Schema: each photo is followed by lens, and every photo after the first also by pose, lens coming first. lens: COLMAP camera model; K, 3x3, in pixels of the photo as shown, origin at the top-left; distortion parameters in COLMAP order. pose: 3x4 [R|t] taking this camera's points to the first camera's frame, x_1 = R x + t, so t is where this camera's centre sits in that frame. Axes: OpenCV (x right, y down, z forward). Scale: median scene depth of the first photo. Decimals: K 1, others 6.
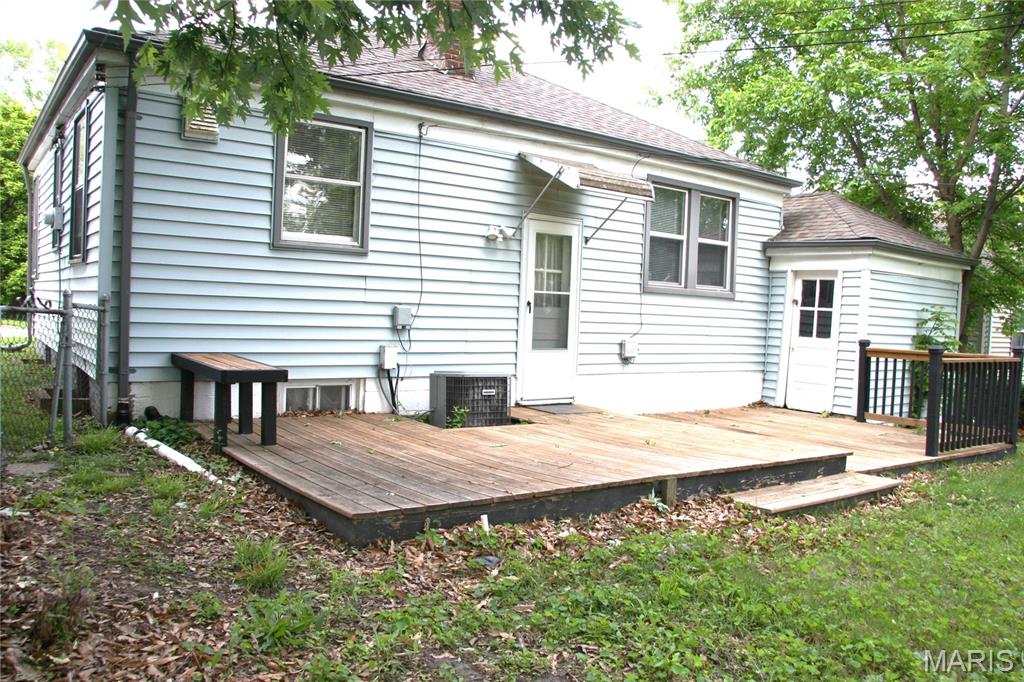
lens RADIAL K [[798.2, 0, 512.0], [0, 798.2, 341.0], [0, 0, 1]] dist [-0.157105, 0.002223]
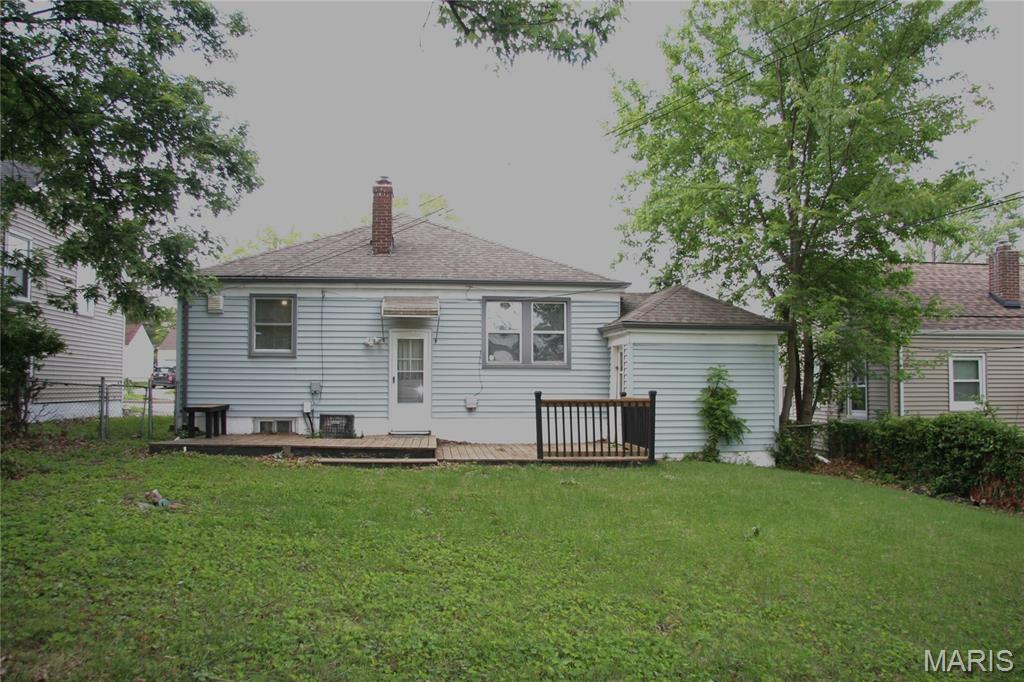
lens RADIAL K [[798.2, 0, 512.0], [0, 798.2, 341.0], [0, 0, 1]] dist [-0.157105, 0.002223]
pose [[0.864637, -0.065994, -0.498044, 1.180217], [0.012989, 0.993940, -0.109153, 0.071812], [0.502229, 0.087909, 0.860255, -0.440766]]
